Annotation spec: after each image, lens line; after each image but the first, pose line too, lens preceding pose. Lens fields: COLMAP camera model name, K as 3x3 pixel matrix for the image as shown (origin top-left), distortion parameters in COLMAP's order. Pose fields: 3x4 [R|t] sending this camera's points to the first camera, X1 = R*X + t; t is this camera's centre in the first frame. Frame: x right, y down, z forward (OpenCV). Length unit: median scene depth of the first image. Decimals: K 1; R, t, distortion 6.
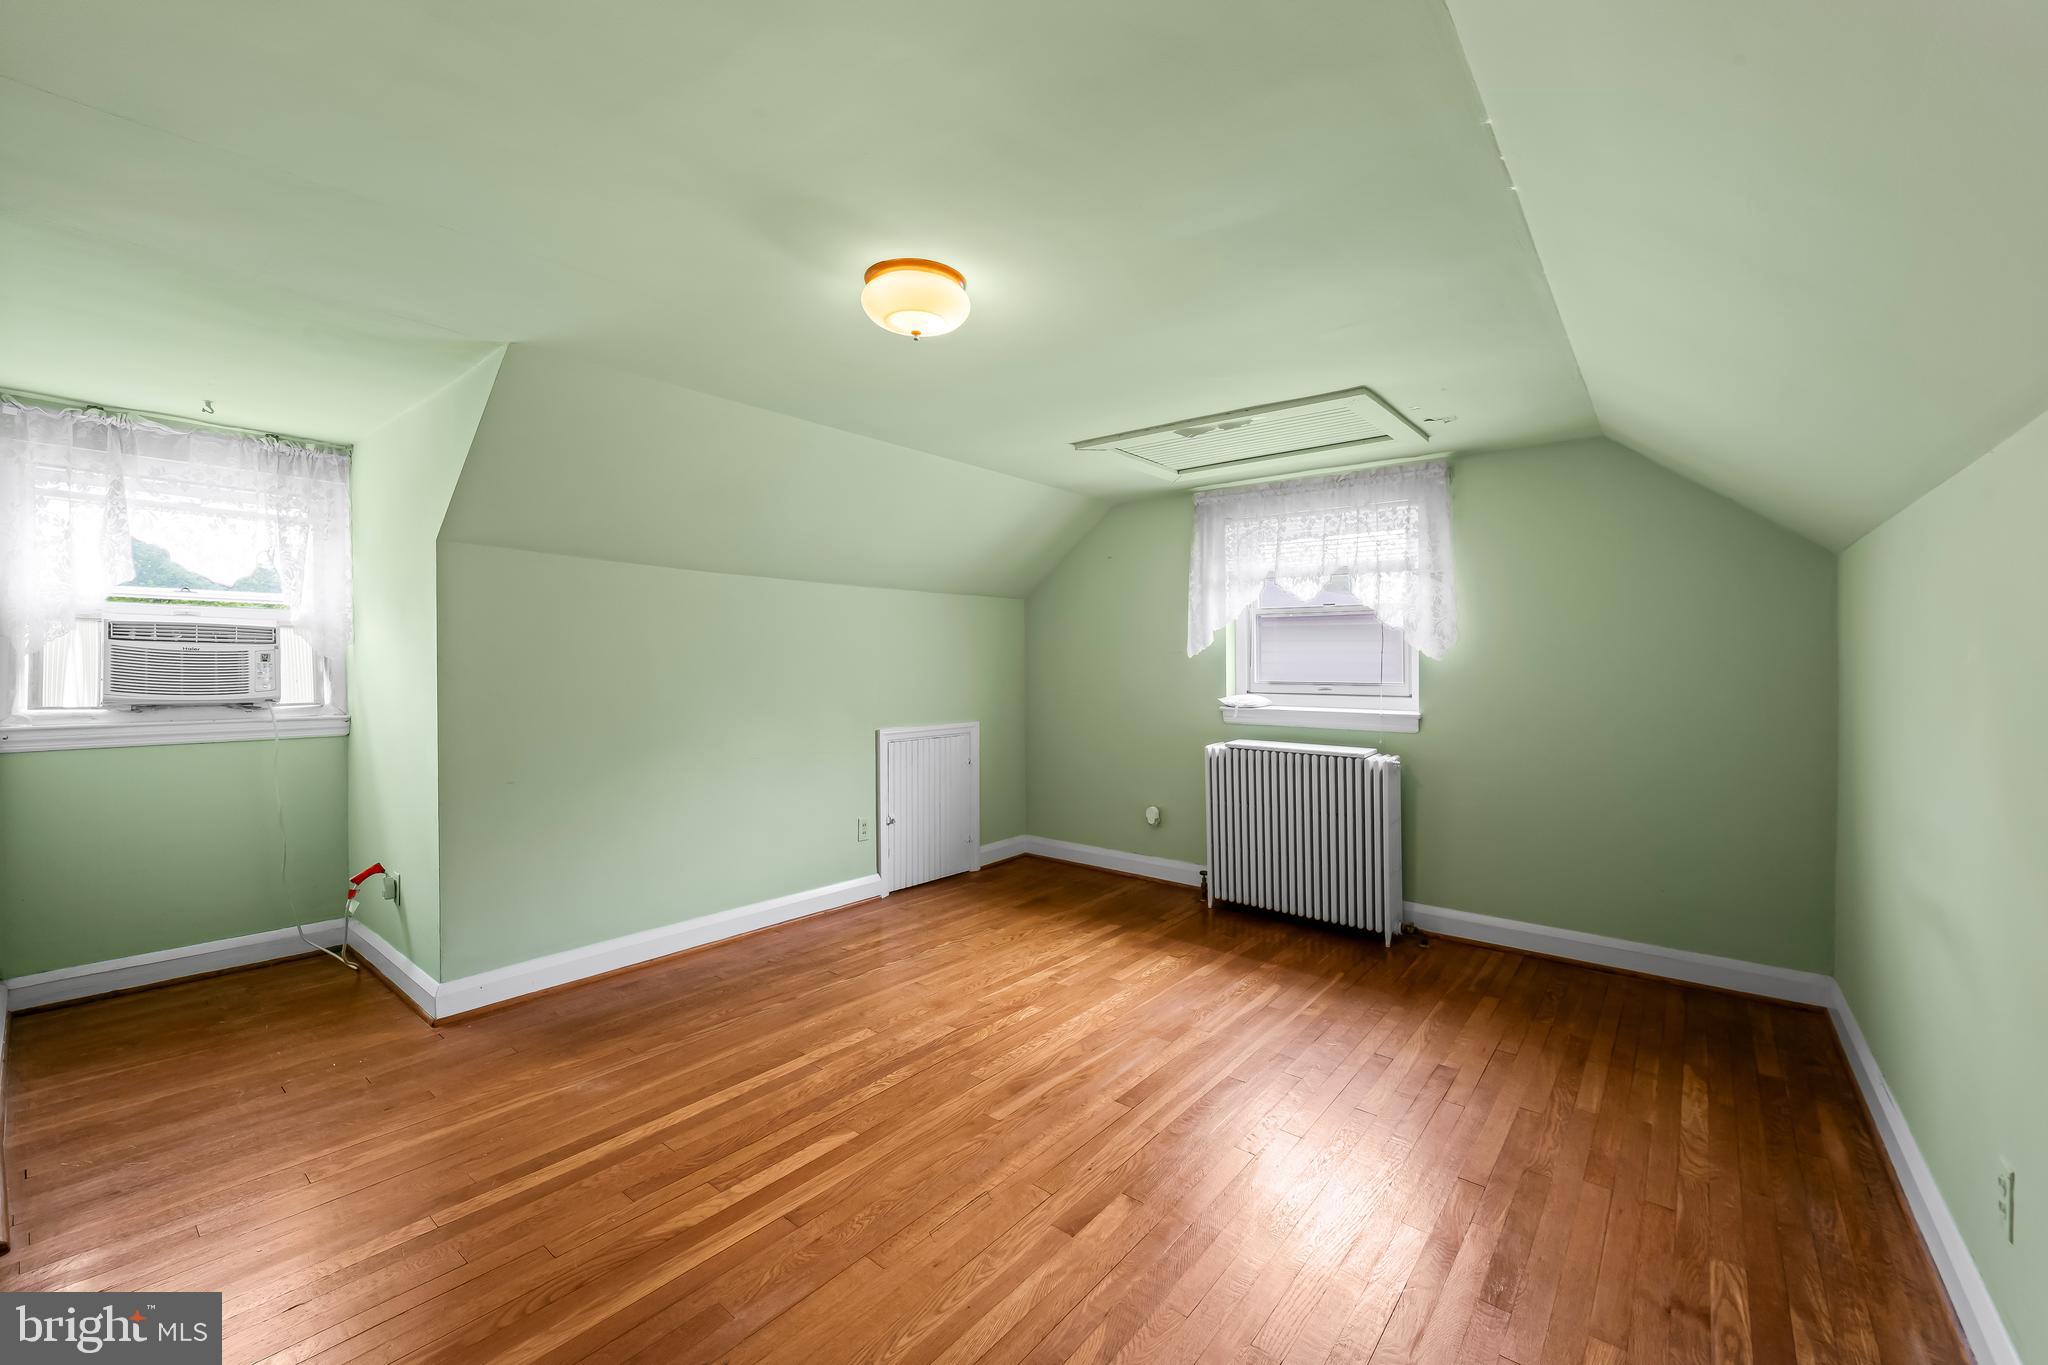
lens RADIAL K [[830.1, 0, 1018.0], [0, 830.1, 672.1], [0, 0, 1]] dist [0.004435, 0.000438]
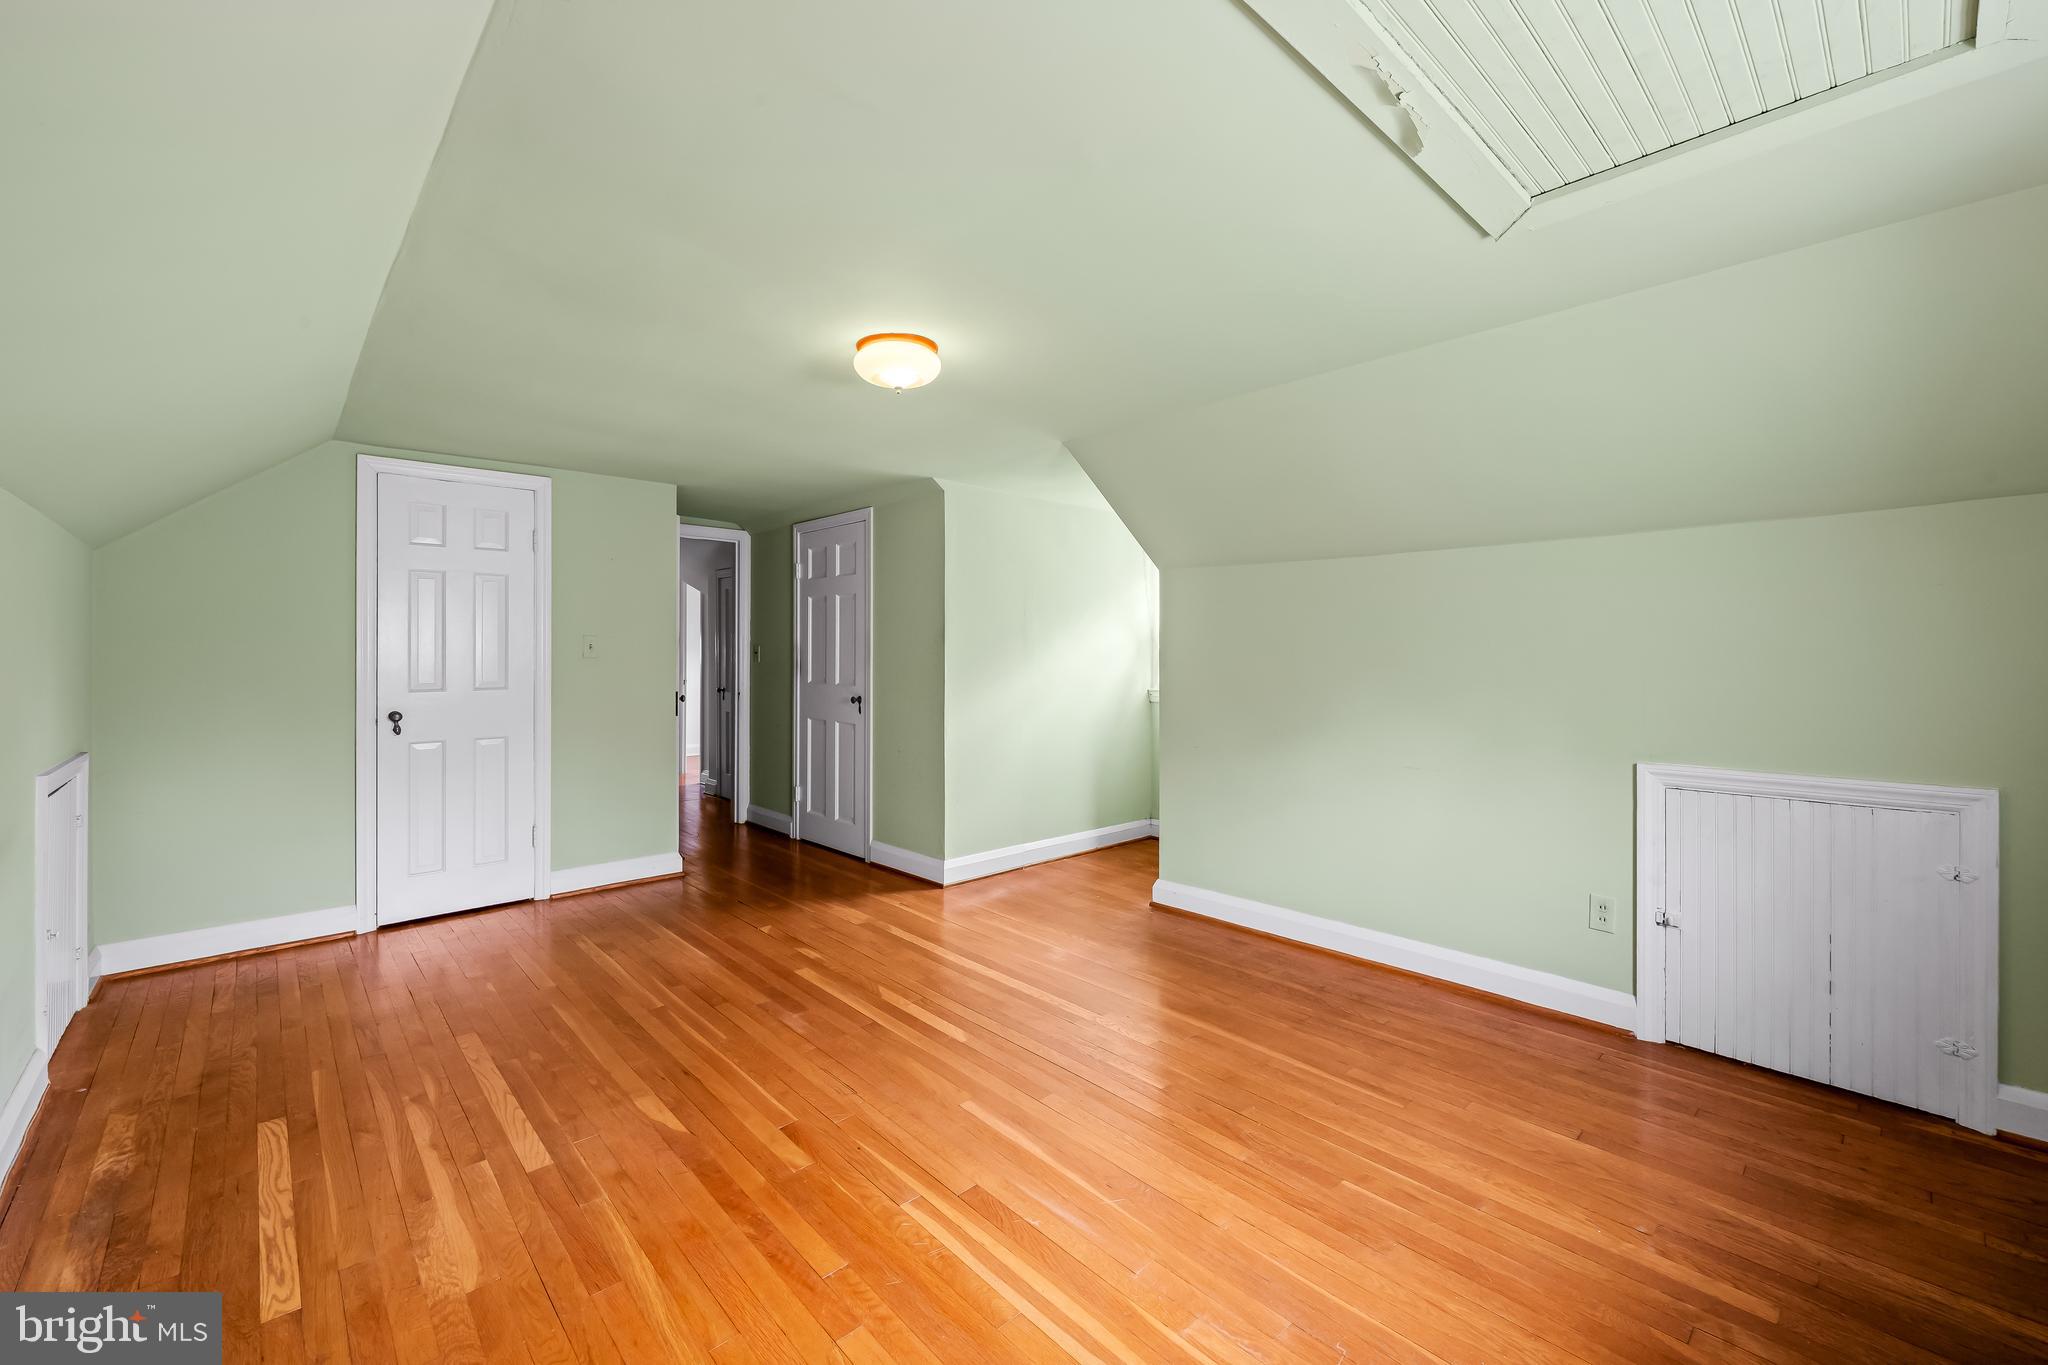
lens RADIAL K [[830.1, 0, 1018.4], [0, 830.1, 665.5], [0, 0, 1]] dist [0.004435, 0.000438]
pose [[-0.138735, 0.006523, -0.990308, 0.662558], [-0.008899, 0.999930, 0.007833, -0.005577], [0.990290, 0.009900, -0.138667, 0.821957]]
